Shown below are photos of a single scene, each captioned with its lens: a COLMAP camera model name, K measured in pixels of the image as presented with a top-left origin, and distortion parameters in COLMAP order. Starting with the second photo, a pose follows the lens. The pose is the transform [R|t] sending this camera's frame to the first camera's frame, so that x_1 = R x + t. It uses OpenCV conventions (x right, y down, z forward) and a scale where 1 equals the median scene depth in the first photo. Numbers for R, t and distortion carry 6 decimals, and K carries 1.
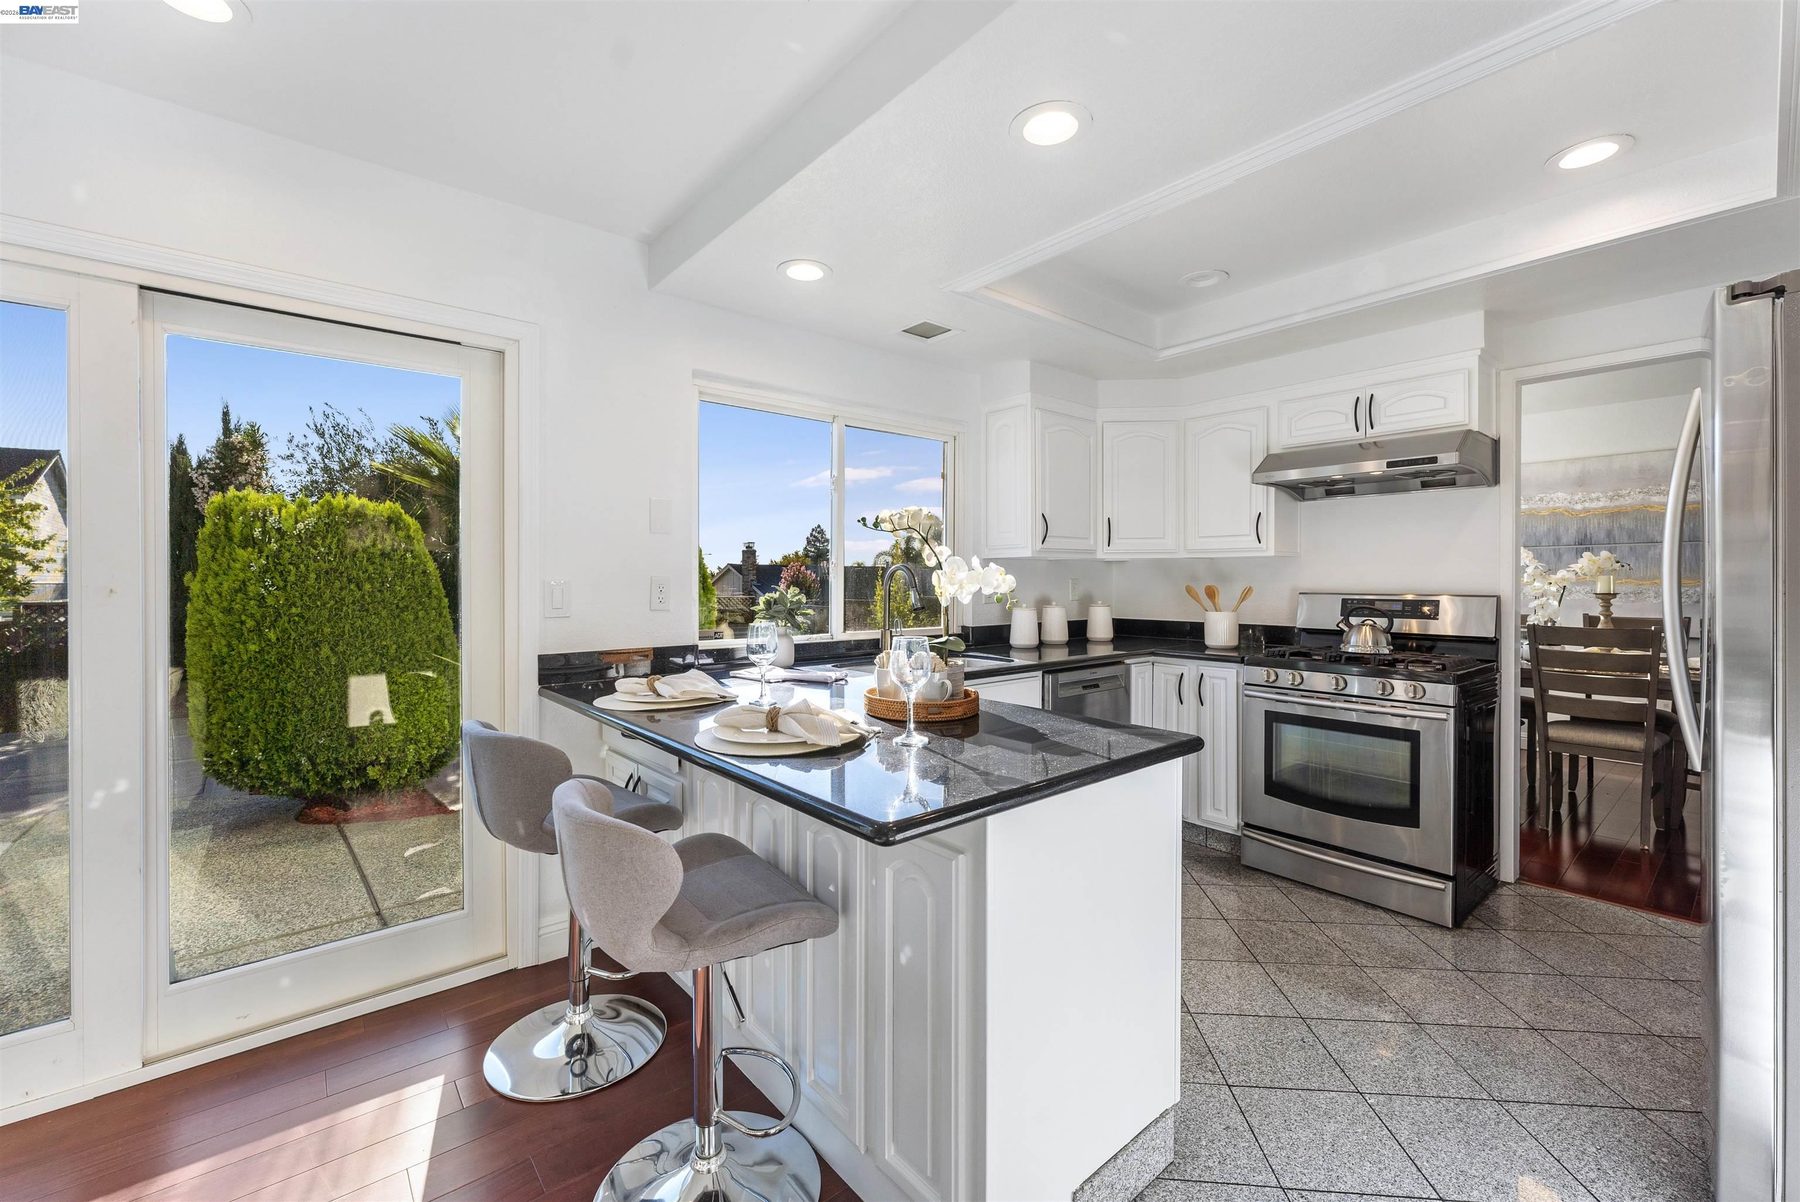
lens RADIAL K [[732.1, 0, 905.5], [0, 732.1, 581.8], [0, 0, 1]] dist [0.000917, 0.000130]
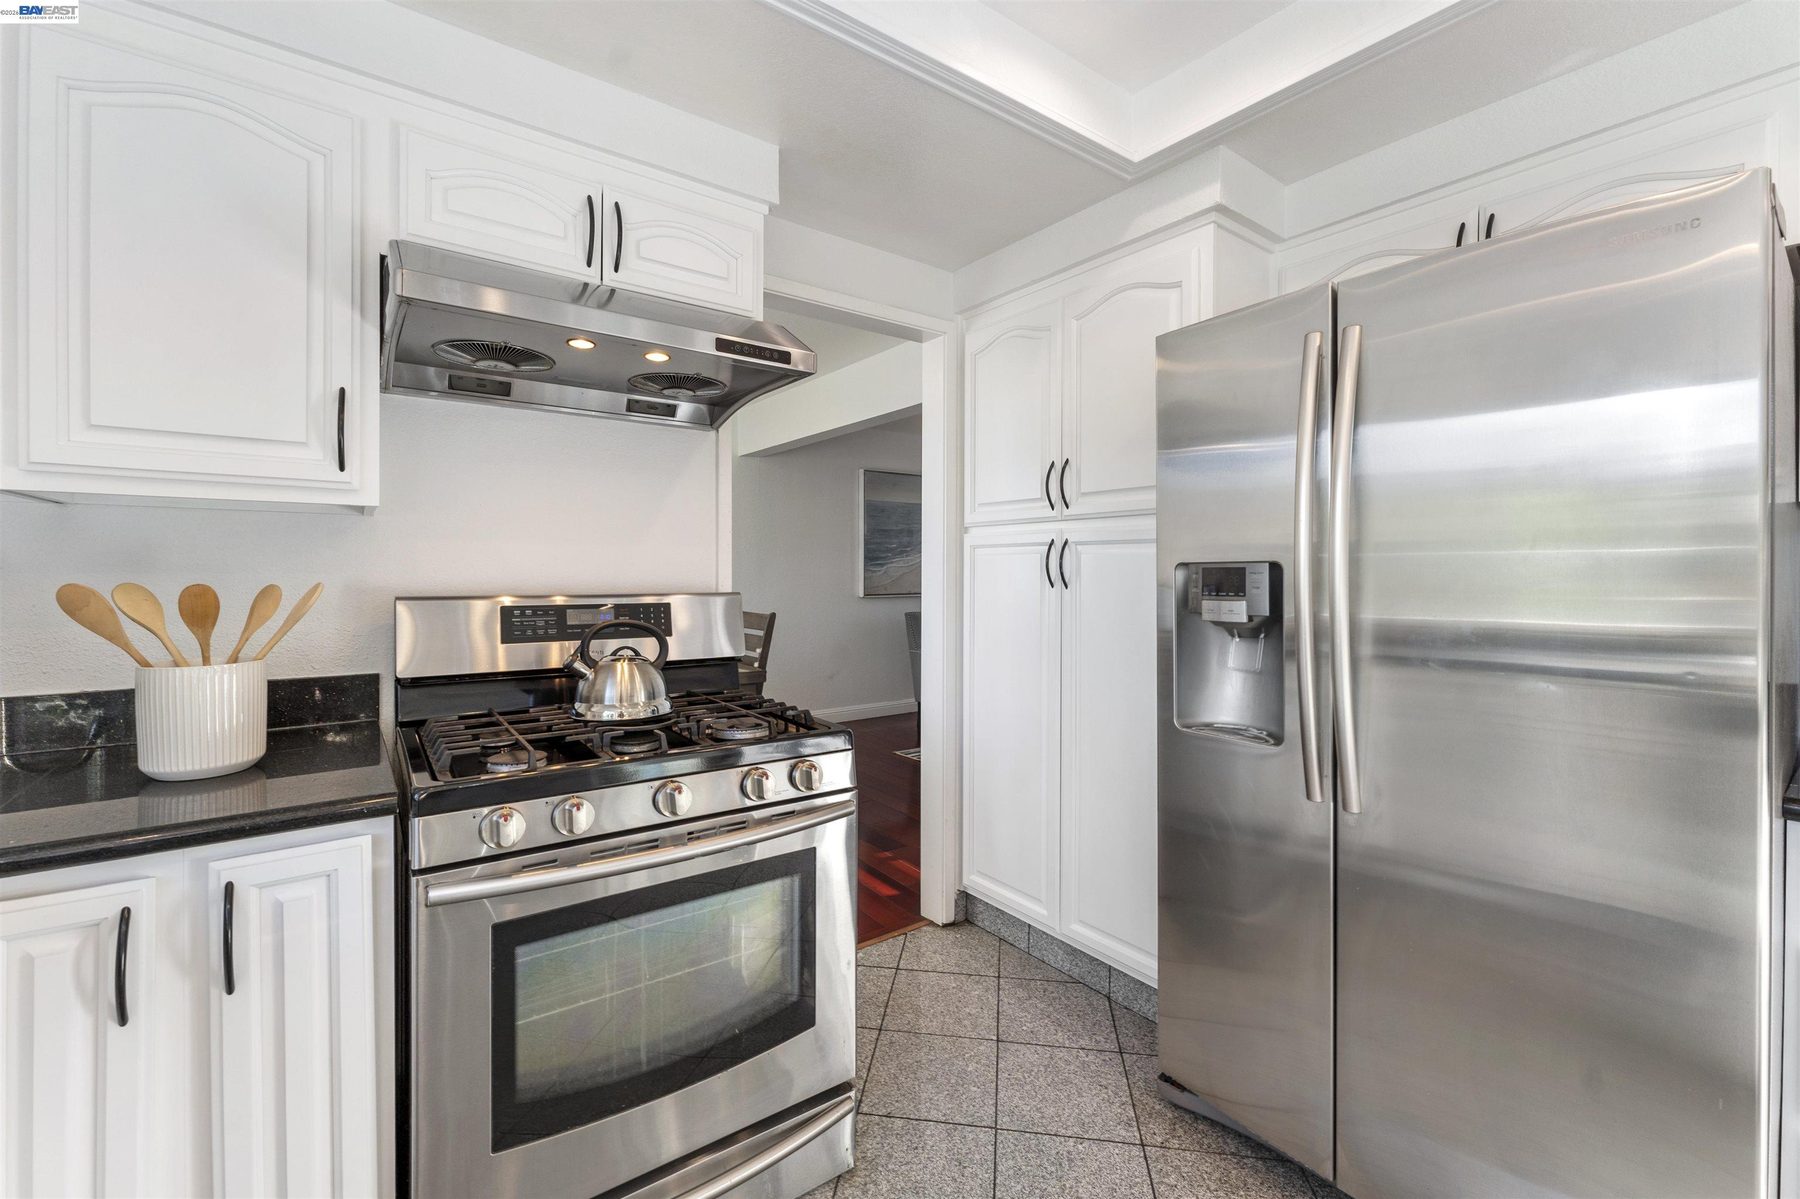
lens RADIAL K [[740.2, 0, 895.1], [0, 740.2, 573.8], [0, 0, 1]] dist [-0.001421, 0.000008]
pose [[0.075489, -0.003384, 0.997141, 0.130024], [0.000136, 0.999994, 0.003383, -0.000679], [-0.997147, -0.000120, 0.075489, 0.716691]]
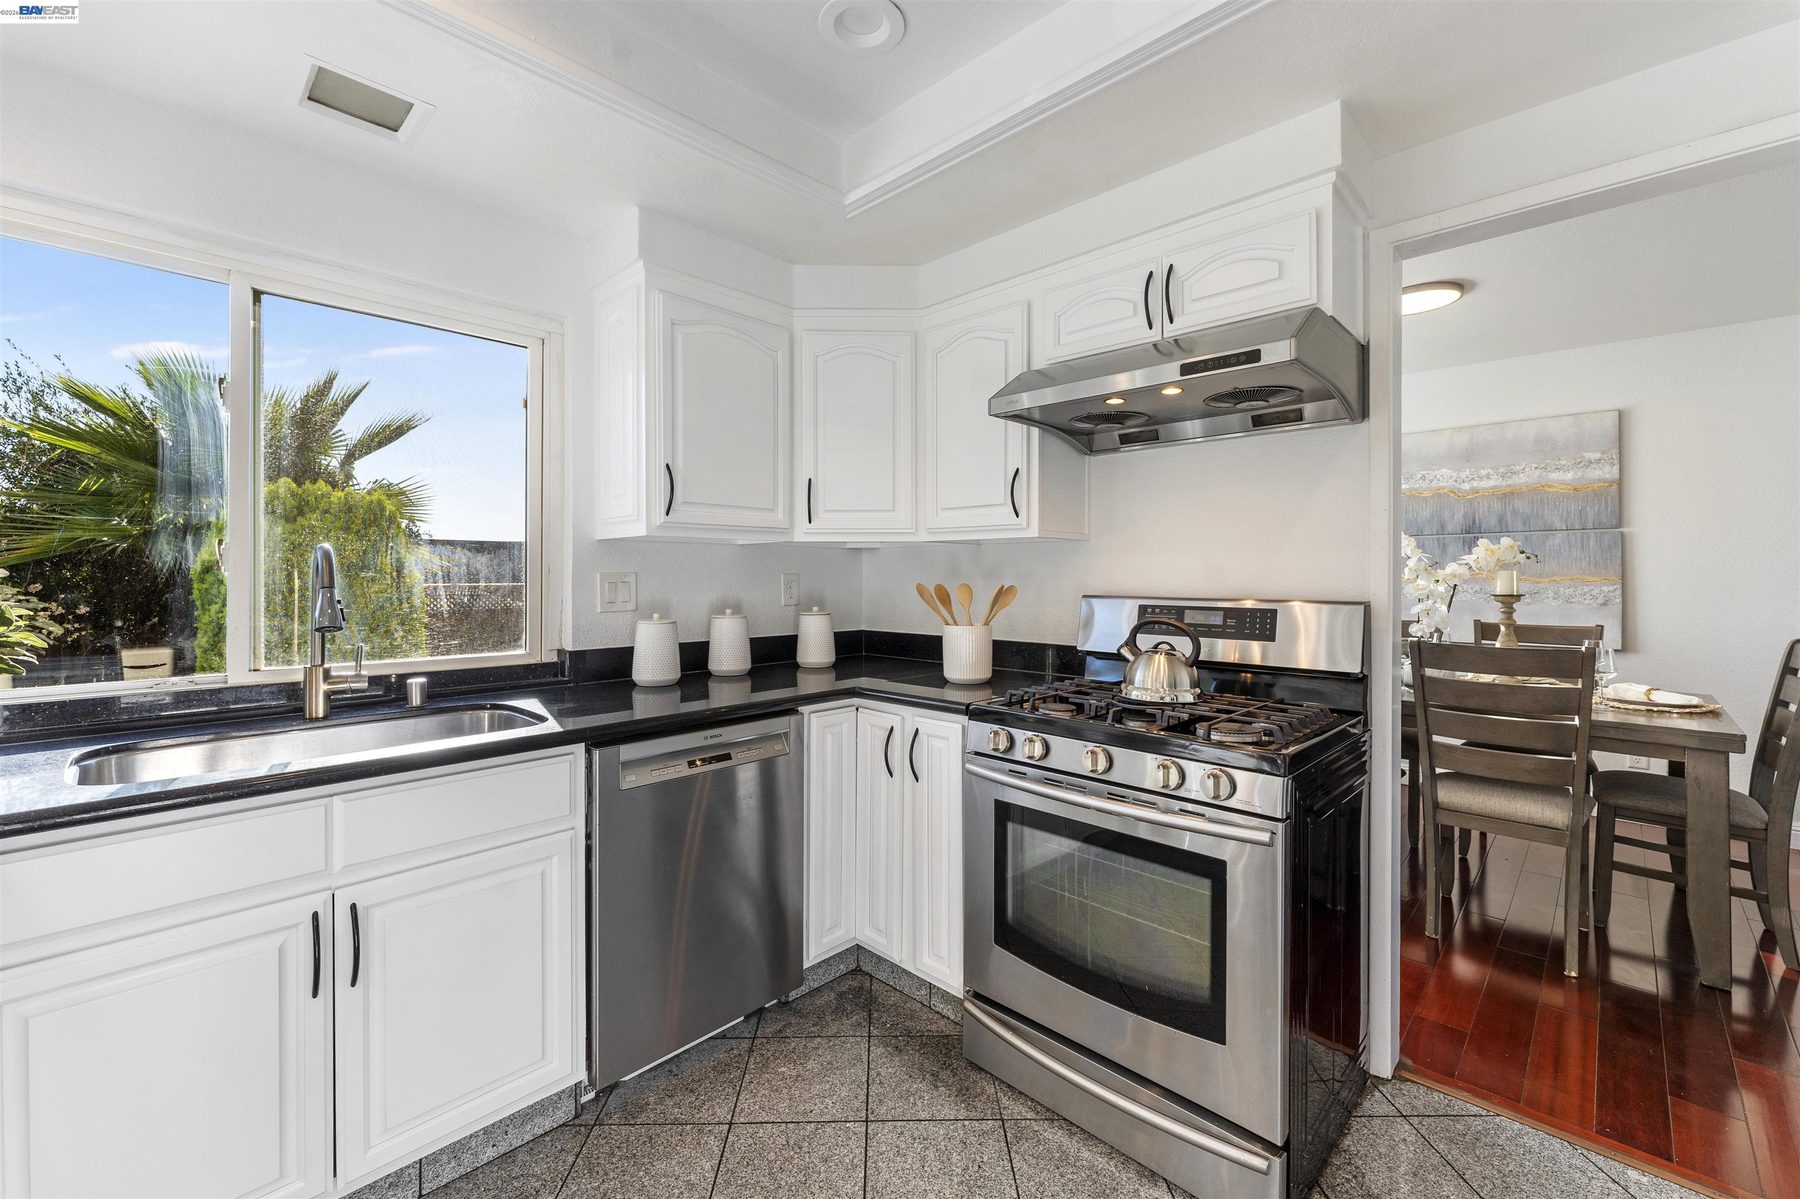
lens RADIAL K [[740.2, 0, 895.1], [0, 740.2, 573.8], [0, 0, 1]] dist [-0.001421, 0.000008]
pose [[0.994946, 0.002510, 0.100376, 0.328764], [-0.002023, 0.999986, -0.004954, -0.000473], [-0.100387, 0.004726, 0.994937, 0.393997]]
